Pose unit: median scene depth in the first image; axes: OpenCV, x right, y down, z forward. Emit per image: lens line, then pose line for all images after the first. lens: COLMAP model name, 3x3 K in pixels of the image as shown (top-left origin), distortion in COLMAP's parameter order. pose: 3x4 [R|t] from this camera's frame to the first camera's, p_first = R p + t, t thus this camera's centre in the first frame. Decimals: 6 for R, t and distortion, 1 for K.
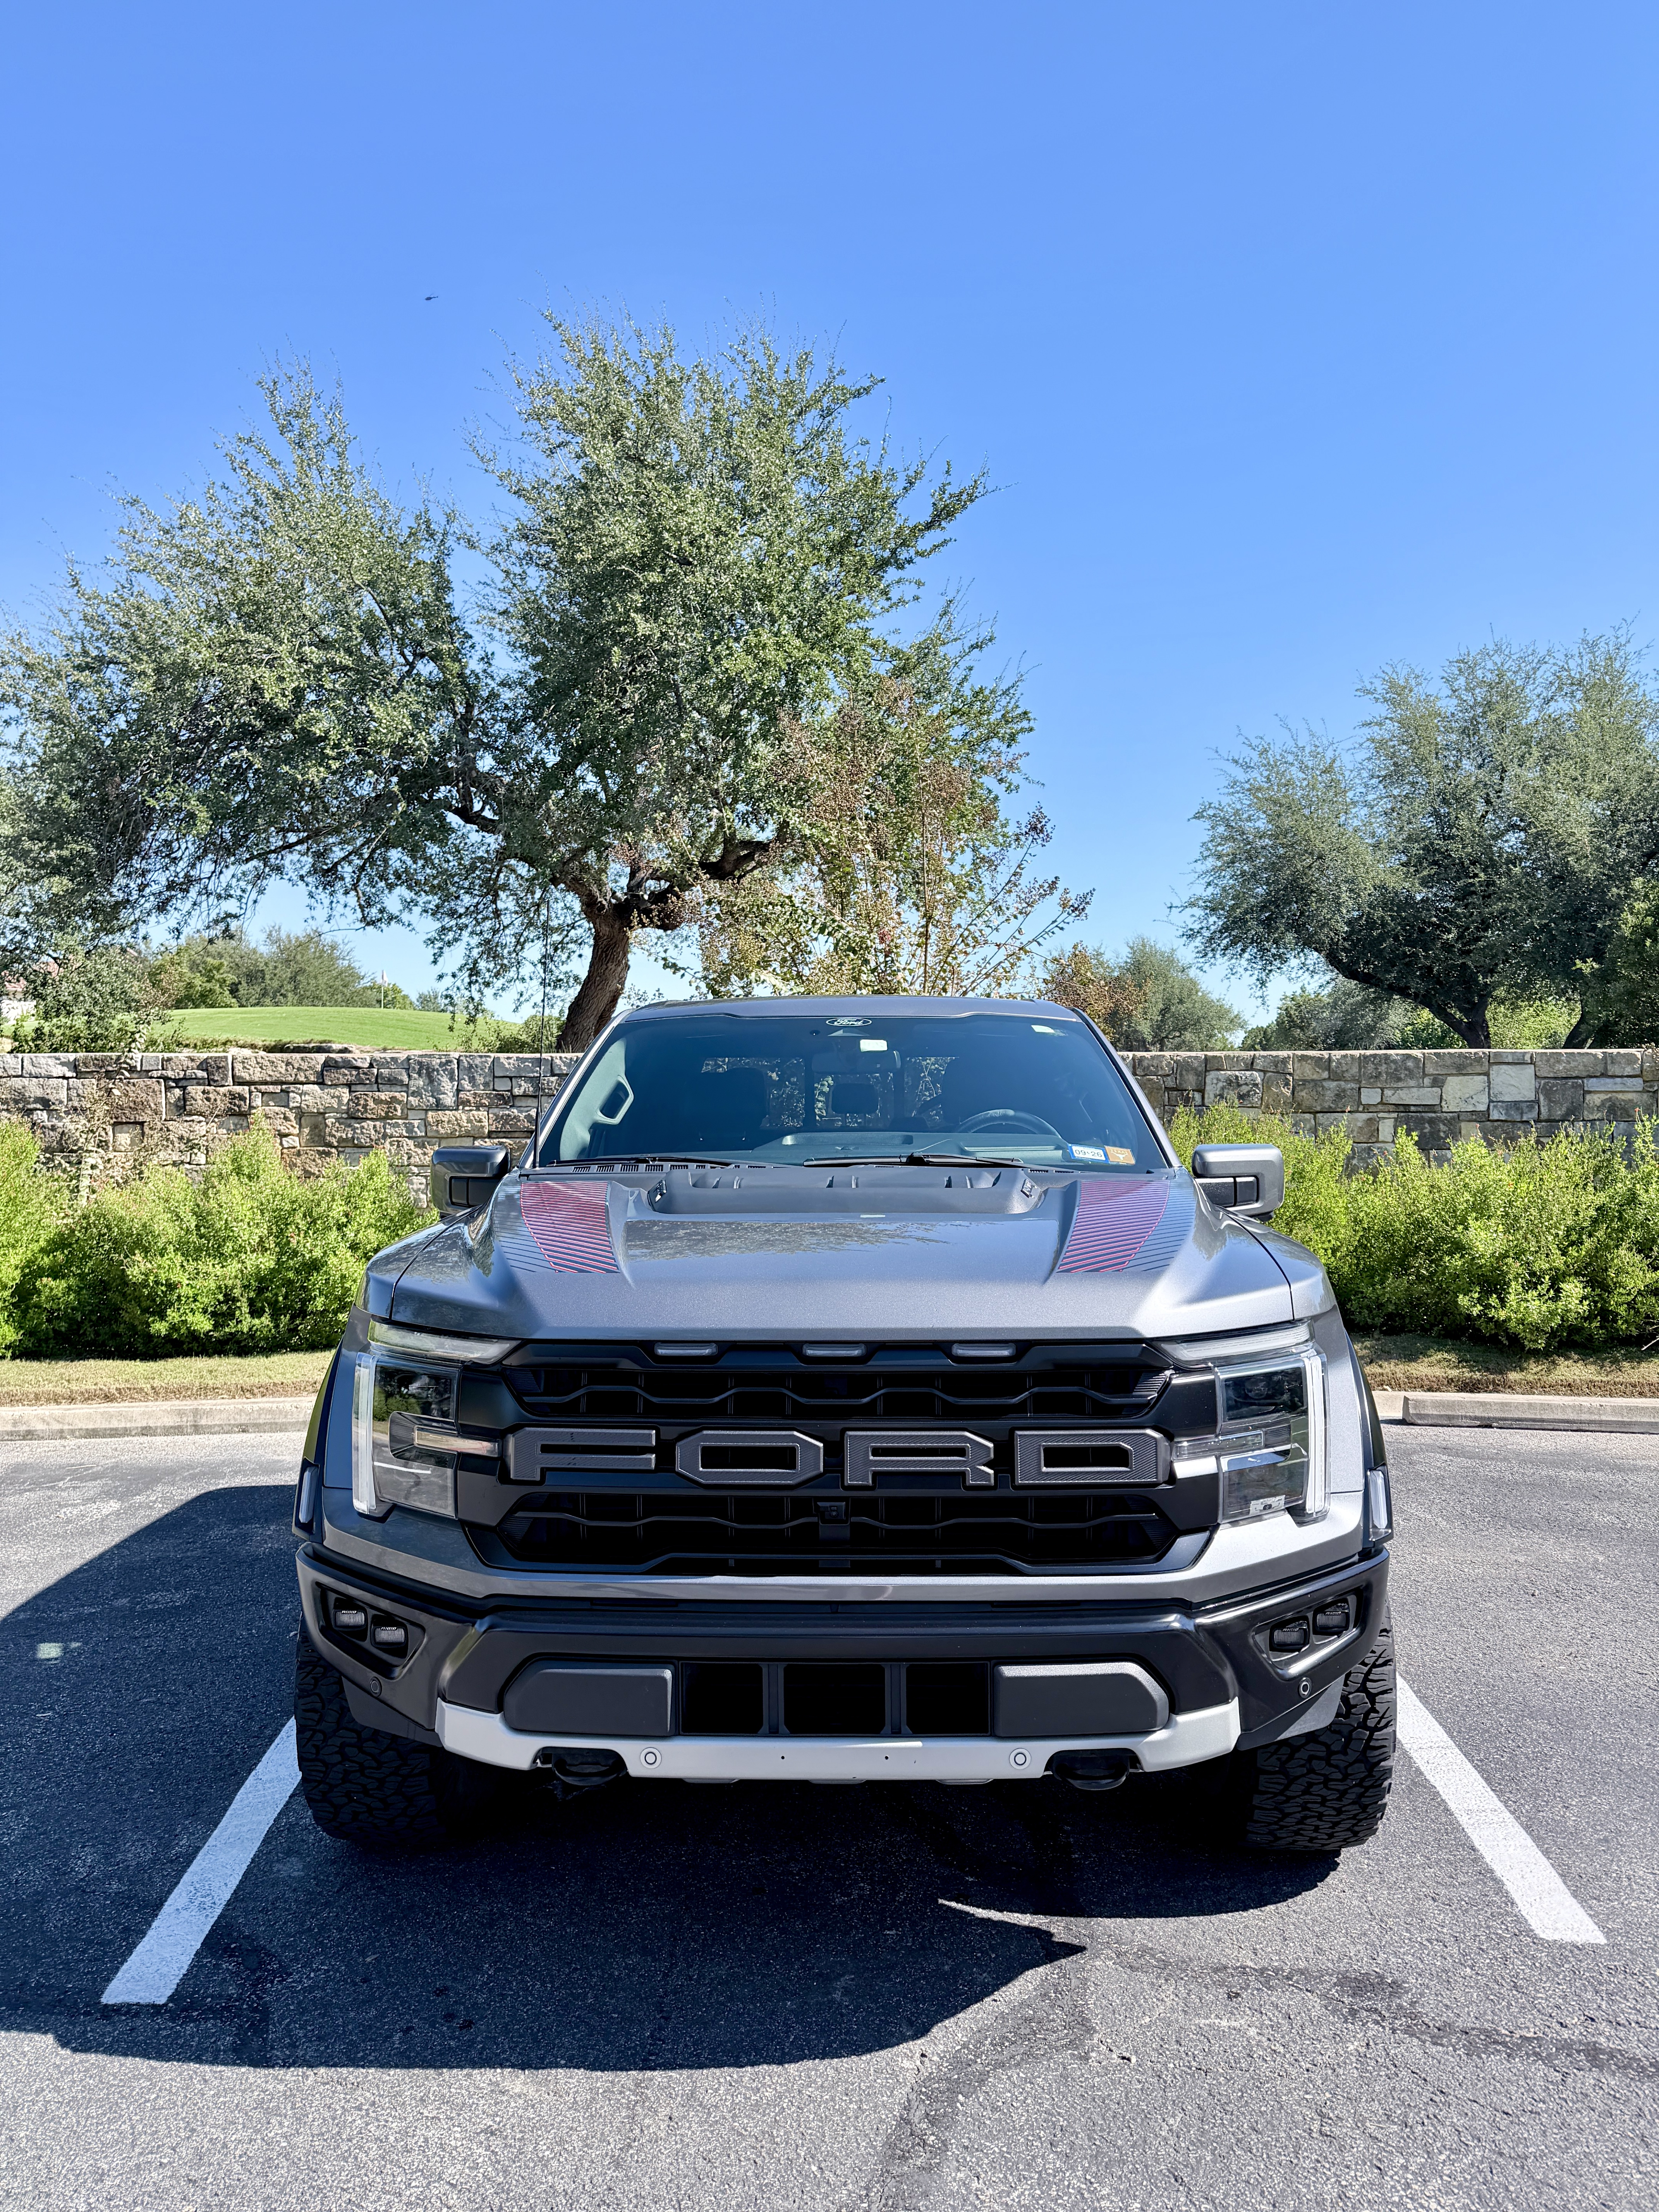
lens RADIAL K [[1551.2, 0, 841.8], [0, 1551.2, 1116.6], [0, 0, 1]] dist [0.061629, -0.079989]
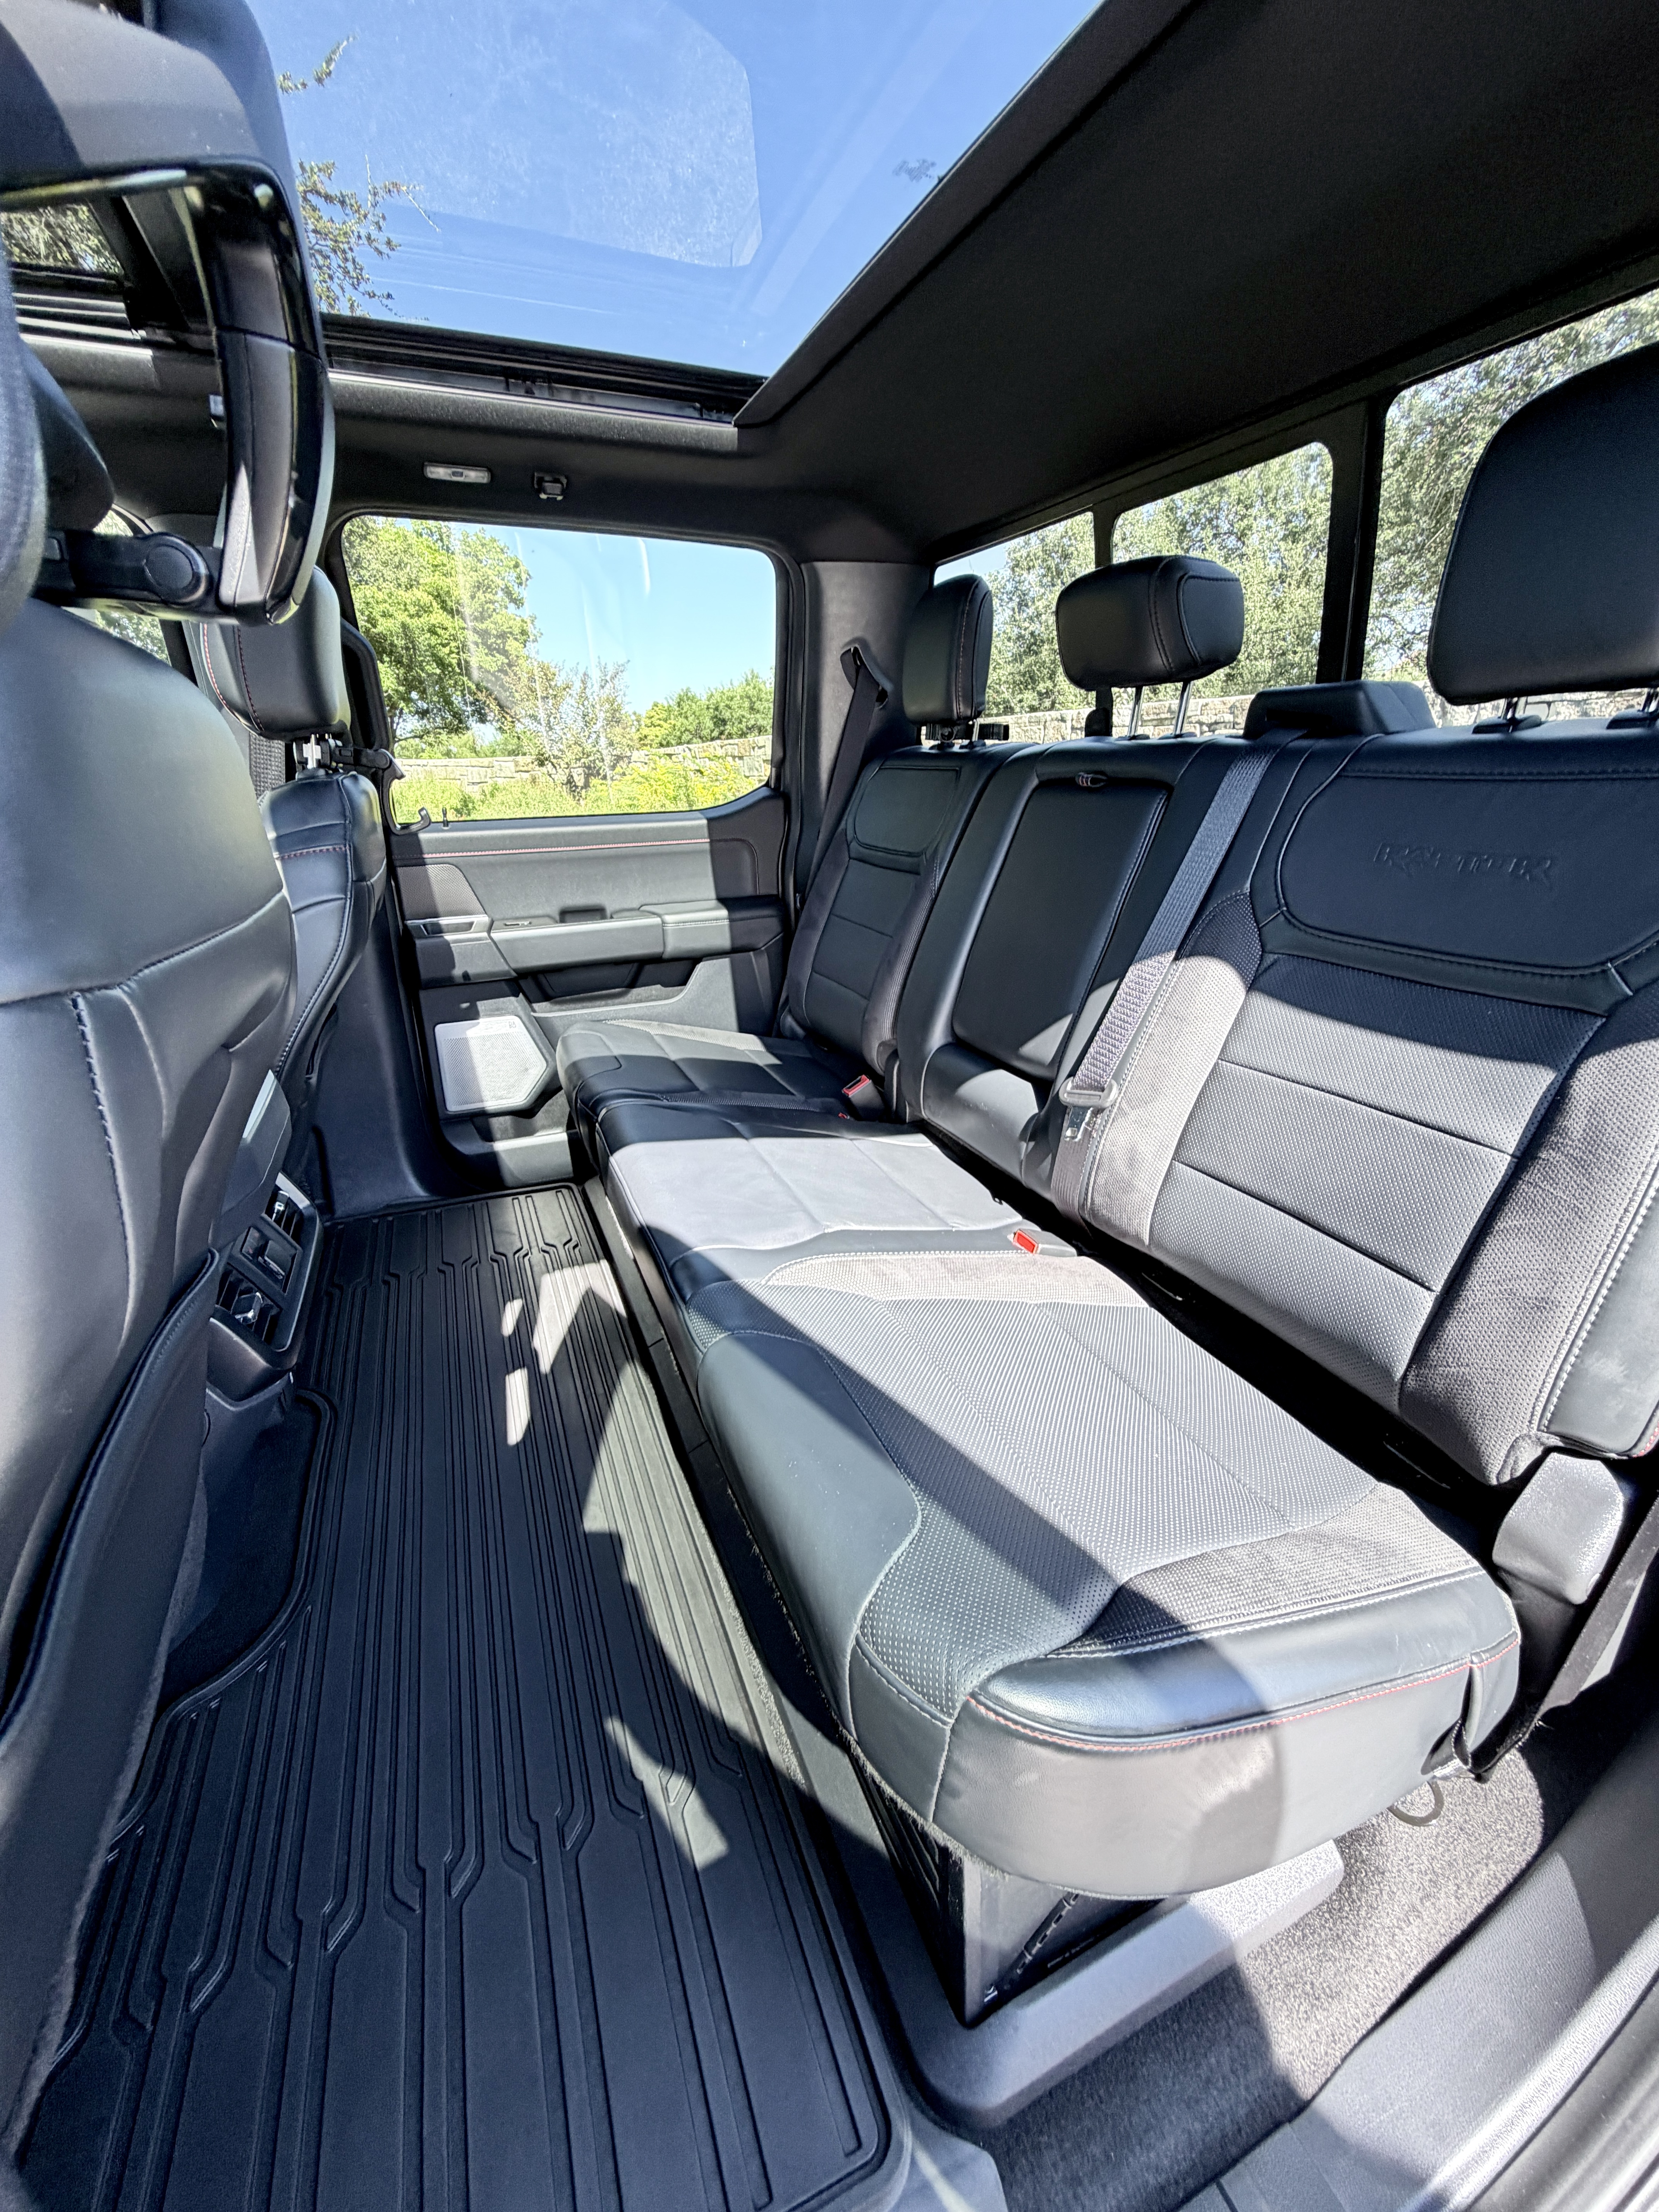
lens RADIAL K [[884.8, 0, 828.6], [0, 884.8, 1095.2], [0, 0, 1]] dist [0.003221, -0.001234]
pose [[0.407830, 0.314596, -0.857149, 0.101317], [0.000538, 0.938684, 0.344778, 0.008177], [0.913058, -0.141072, 0.382654, 0.582091]]
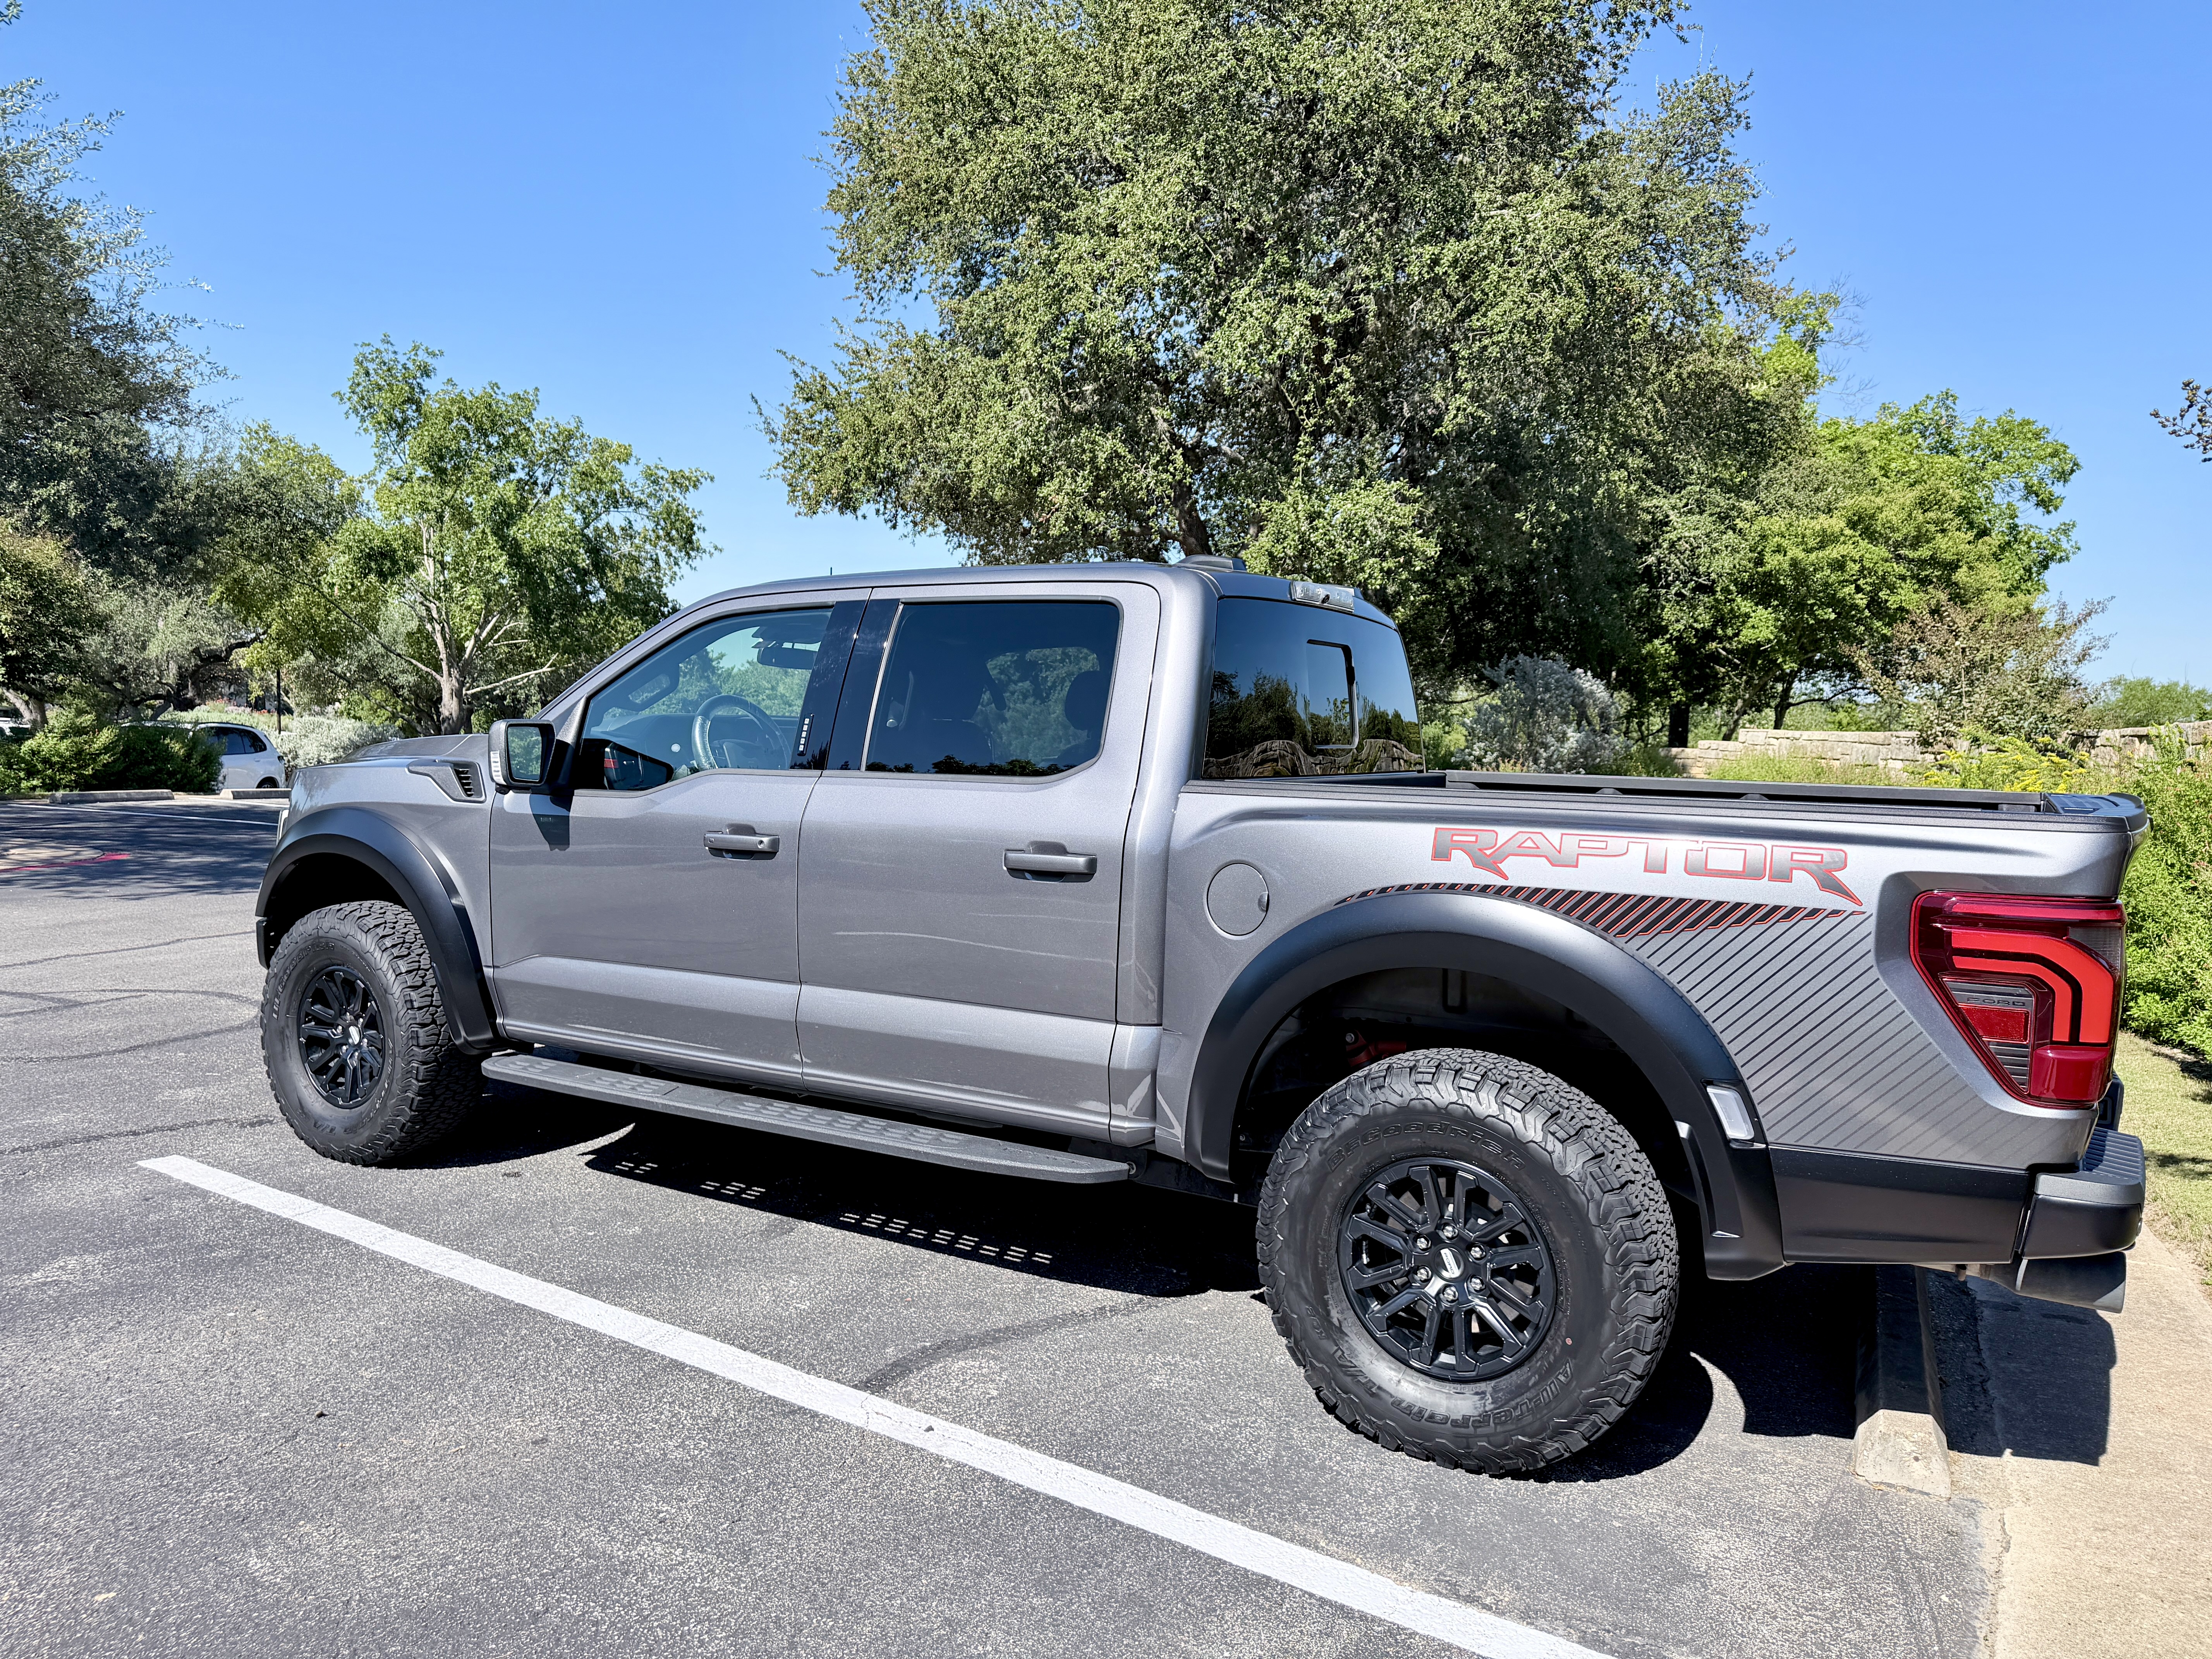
lens RADIAL K [[1551.2, 0, 1095.0], [0, 1551.2, 831.0], [0, 0, 1]] dist [0.061629, -0.079989]
pose [[-0.493990, 0.047181, -0.868187, 0.448857], [-0.037151, 0.996469, 0.075291, -0.001070], [0.868674, 0.069447, -0.490493, 0.848370]]
